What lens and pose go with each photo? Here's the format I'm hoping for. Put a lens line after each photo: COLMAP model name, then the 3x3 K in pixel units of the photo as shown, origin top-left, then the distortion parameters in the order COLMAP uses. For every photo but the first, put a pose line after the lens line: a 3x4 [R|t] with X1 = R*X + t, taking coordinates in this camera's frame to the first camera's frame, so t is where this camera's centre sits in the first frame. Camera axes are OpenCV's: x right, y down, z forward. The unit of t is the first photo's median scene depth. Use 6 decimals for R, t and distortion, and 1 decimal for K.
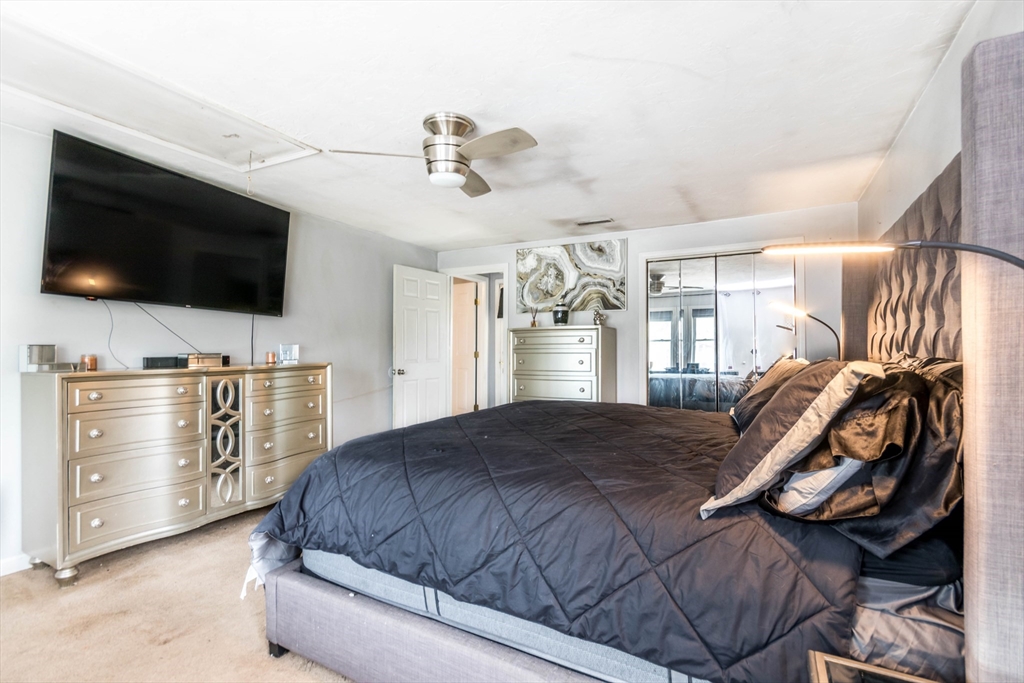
lens RADIAL K [[469.4, 0, 511.9], [0, 469.4, 341.8], [0, 0, 1]] dist [-0.000376, 0.000029]
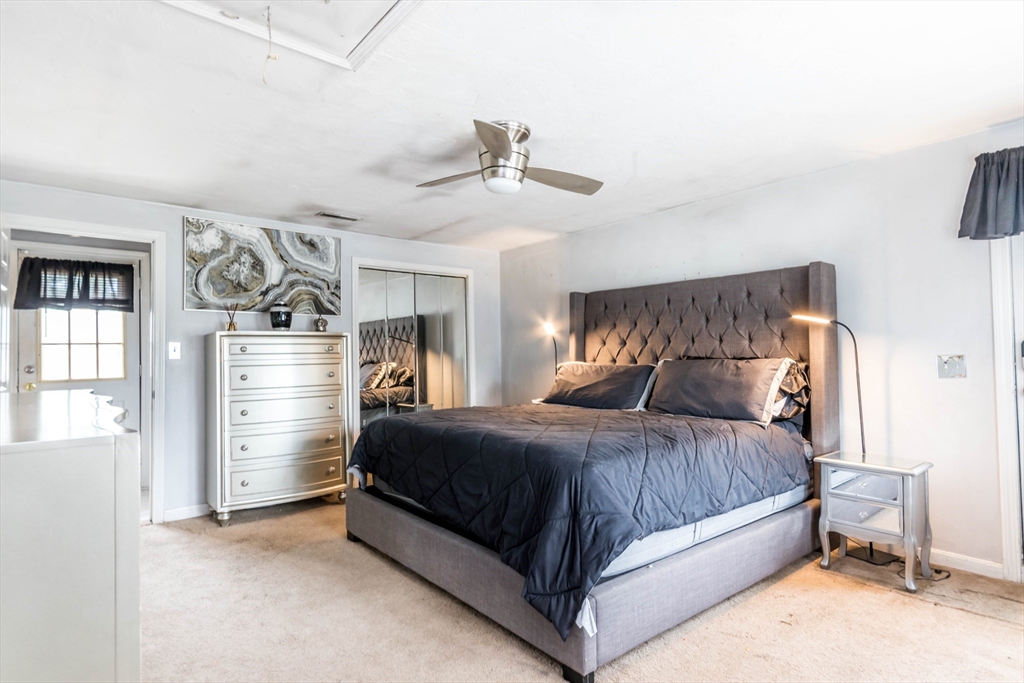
lens RADIAL K [[542.9, 0, 511.8], [0, 542.9, 346.0], [0, 0, 1]] dist [0.003122, 0.000397]
pose [[0.374619, 0.009500, 0.927130, -0.600161], [-0.000948, 0.999951, -0.009863, 0.001102], [-0.927178, 0.002816, 0.374610, 0.281258]]
